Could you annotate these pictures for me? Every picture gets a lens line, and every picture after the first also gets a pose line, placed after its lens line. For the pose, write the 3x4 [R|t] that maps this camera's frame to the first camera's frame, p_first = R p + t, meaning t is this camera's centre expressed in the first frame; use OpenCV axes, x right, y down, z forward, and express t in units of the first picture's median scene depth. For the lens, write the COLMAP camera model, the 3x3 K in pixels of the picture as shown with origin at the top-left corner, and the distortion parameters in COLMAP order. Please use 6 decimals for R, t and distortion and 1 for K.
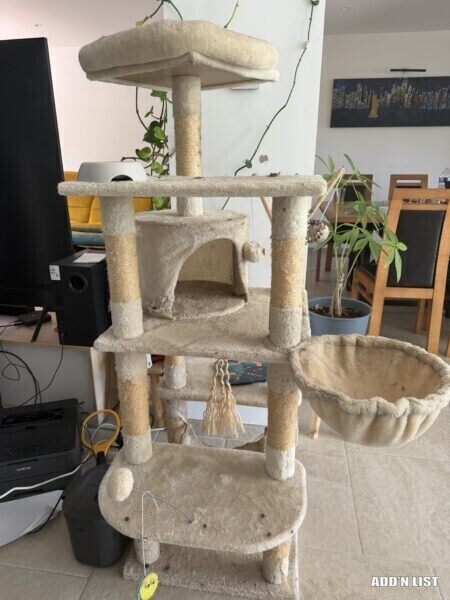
lens RADIAL K [[427.8, 0, 218.8], [0, 427.8, 302.0], [0, 0, 1]] dist [0.020984, -0.020149]
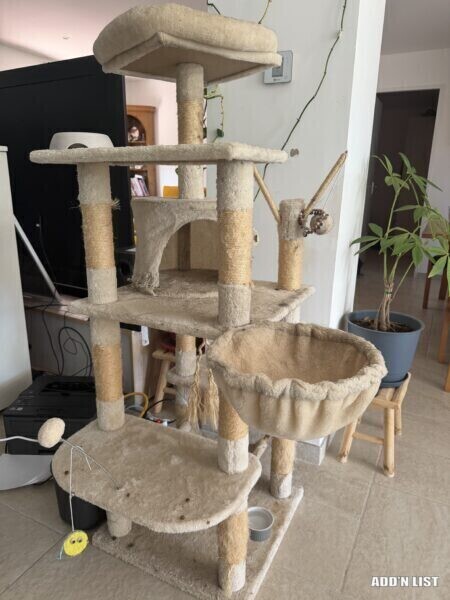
lens RADIAL K [[427.8, 0, 222.9], [0, 427.8, 297.0], [0, 0, 1]] dist [0.020984, -0.020149]
pose [[0.951676, 0.097211, -0.291313, 0.364348], [-0.115547, 0.992219, -0.046369, 0.075520], [0.284539, 0.077789, 0.955503, 0.066656]]
